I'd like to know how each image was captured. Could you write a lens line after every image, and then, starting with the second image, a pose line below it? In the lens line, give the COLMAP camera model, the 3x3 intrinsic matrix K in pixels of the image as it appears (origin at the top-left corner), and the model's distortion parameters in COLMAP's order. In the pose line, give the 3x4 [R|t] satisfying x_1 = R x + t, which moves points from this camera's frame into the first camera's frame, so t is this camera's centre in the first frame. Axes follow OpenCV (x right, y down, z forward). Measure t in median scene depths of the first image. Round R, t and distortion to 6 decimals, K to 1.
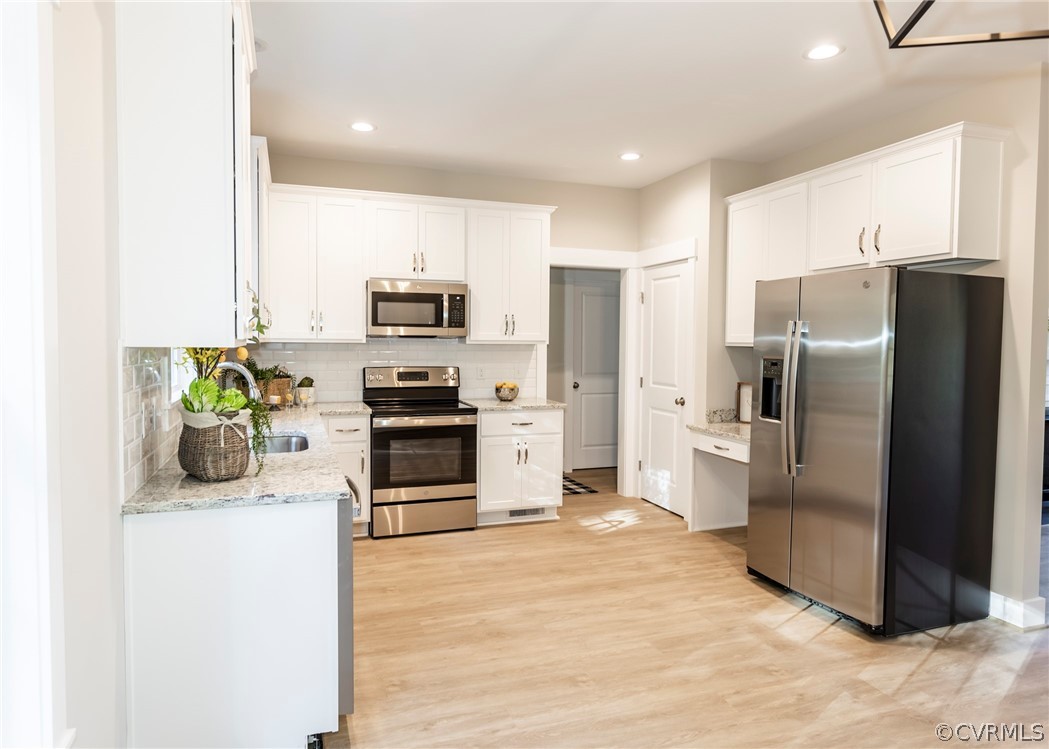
lens RADIAL K [[663.9, 0, 524.5], [0, 663.9, 374.5], [0, 0, 1]] dist [0.000290, -0.000754]
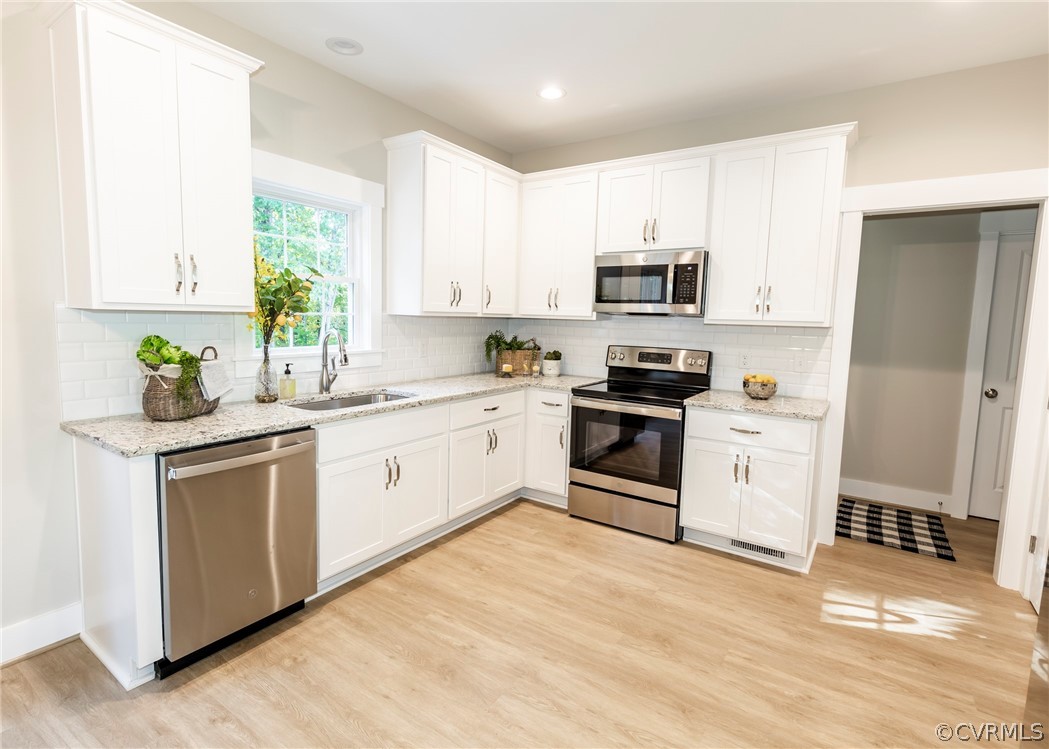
lens RADIAL K [[519.0, 0, 505.4], [0, 519.0, 367.4], [0, 0, 1]] dist [0.007782, -0.000254]
pose [[0.580333, 0.089239, -0.809475, 0.344463], [-0.063202, 0.995915, 0.064482, -0.020208], [0.811923, 0.013740, 0.583602, 0.479802]]
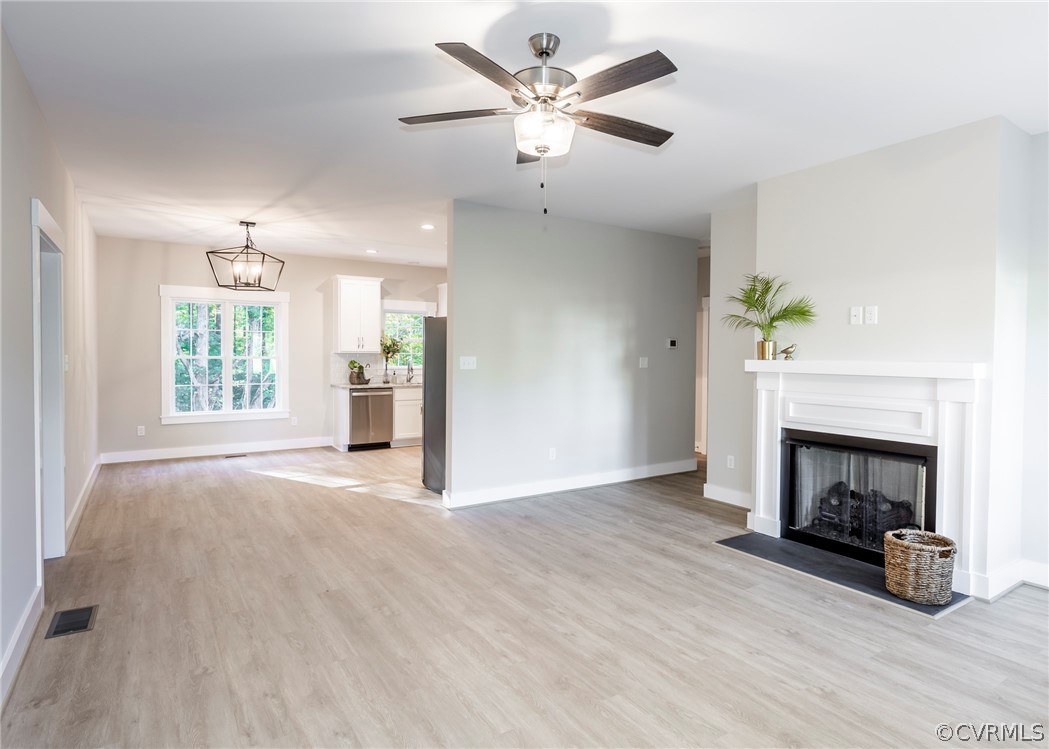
lens RADIAL K [[576.8, 0, 524.5], [0, 576.8, 374.5], [0, 0, 1]] dist [-0.000081, -0.000380]
pose [[0.235313, 0.030413, -0.971444, 1.725653], [-0.056436, 0.998251, 0.017581, -0.016426], [0.970280, 0.050688, 0.236618, 0.597294]]
